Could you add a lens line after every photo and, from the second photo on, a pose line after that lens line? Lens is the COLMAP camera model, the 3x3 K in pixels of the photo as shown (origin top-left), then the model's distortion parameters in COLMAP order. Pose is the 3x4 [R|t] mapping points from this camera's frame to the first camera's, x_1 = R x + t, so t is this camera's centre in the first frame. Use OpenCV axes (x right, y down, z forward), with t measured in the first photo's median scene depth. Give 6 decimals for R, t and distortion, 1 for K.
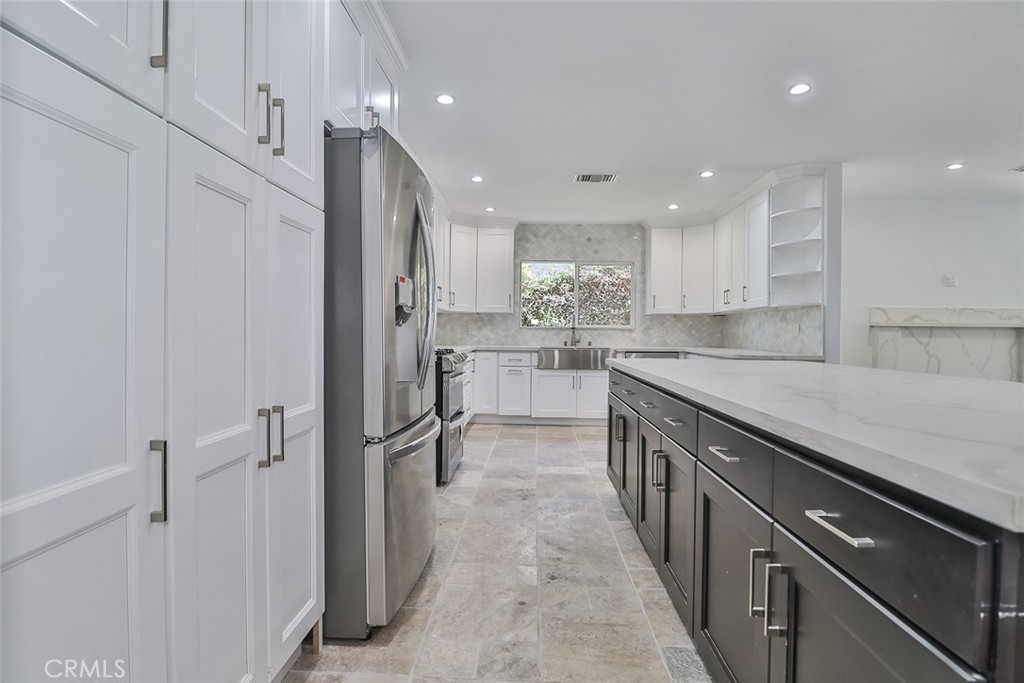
lens RADIAL K [[529.6, 0, 512.0], [0, 529.6, 341.5], [0, 0, 1]] dist [-0.002438, -0.000979]
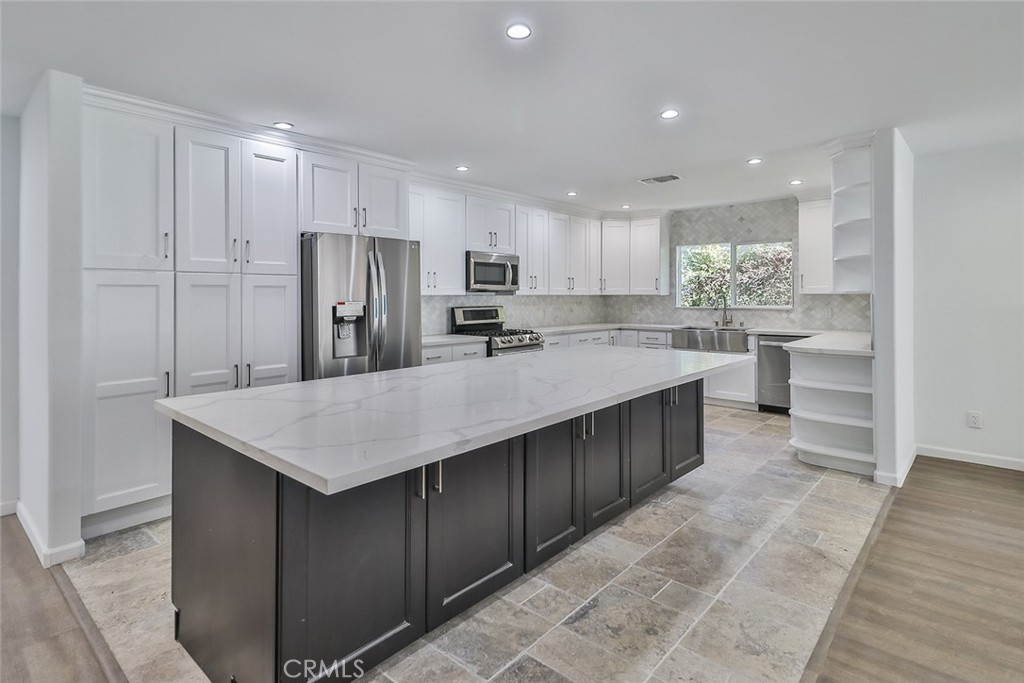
lens RADIAL K [[518.7, 0, 509.1], [0, 518.7, 298.3], [0, 0, 1]] dist [-0.003085, -0.017542]
pose [[0.767521, -0.008041, -0.640973, 0.432726], [0.000558, 0.999929, -0.011877, -0.033066], [0.641023, 0.008758, 0.767472, -0.024060]]
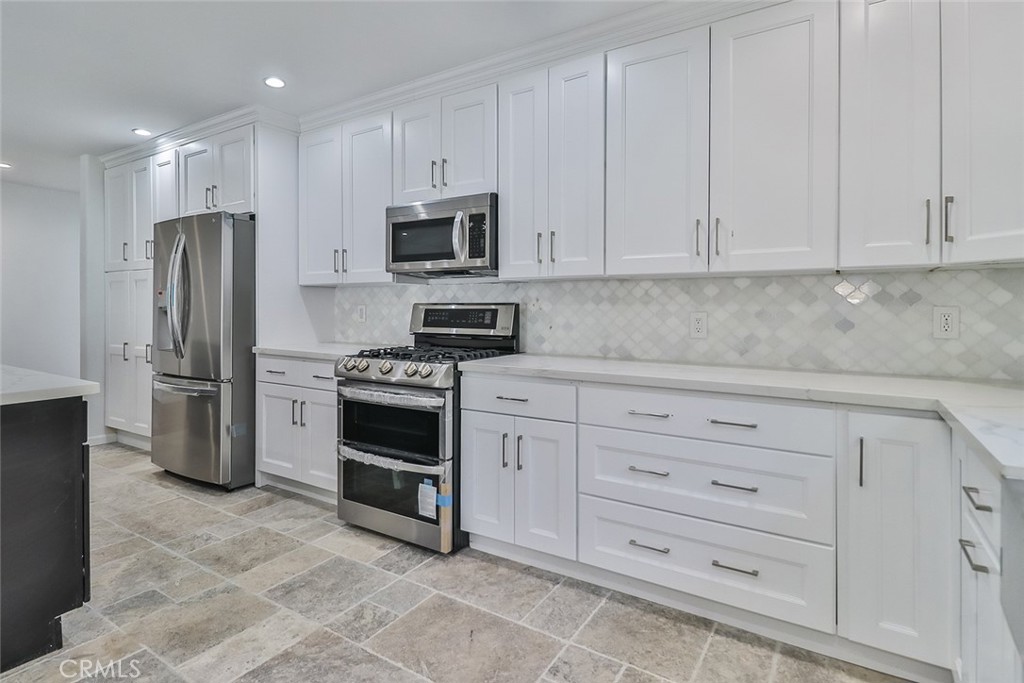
lens RADIAL K [[528.3, 0, 501.9], [0, 528.3, 307.2], [0, 0, 1]] dist [0.006611, -0.000065]
pose [[-0.506699, 0.002288, -0.862120, 0.232314], [-0.013220, 0.999858, 0.010424, -0.031470], [0.862021, 0.016679, -0.506597, 0.871763]]
